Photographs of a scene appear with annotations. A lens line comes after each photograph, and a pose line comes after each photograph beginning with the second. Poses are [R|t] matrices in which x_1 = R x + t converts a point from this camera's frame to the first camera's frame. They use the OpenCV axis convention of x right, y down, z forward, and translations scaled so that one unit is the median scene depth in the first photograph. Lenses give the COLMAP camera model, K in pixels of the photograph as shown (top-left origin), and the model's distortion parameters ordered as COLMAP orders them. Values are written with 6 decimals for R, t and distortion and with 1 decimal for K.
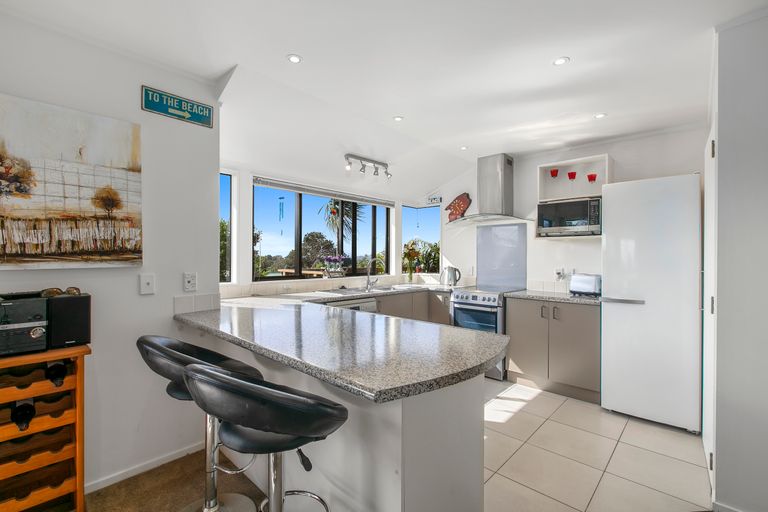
lens RADIAL K [[343.9, 0, 385.6], [0, 343.9, 260.4], [0, 0, 1]] dist [-0.000296, -0.000021]
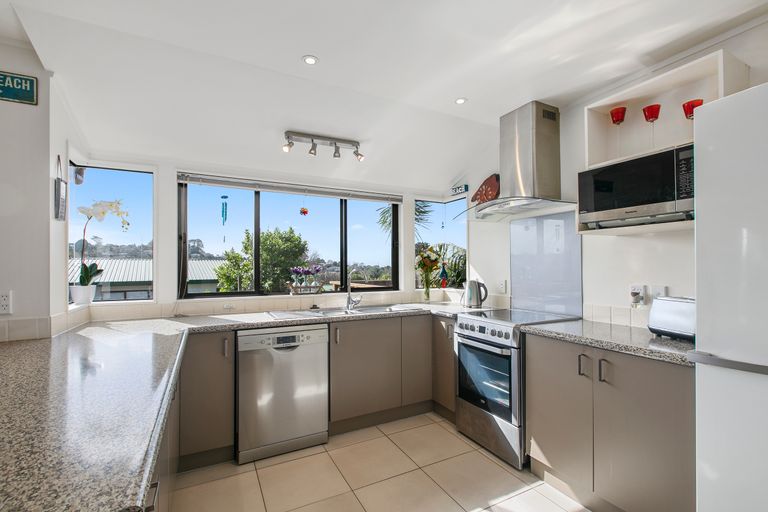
lens RADIAL K [[342.9, 0, 384.7], [0, 342.9, 267.9], [0, 0, 1]] dist [-0.000344, 0.000015]
pose [[0.940505, -0.009040, -0.339659, 0.307873], [0.006055, 0.999933, -0.009847, -0.002059], [0.339726, 0.007204, 0.940497, 0.334088]]
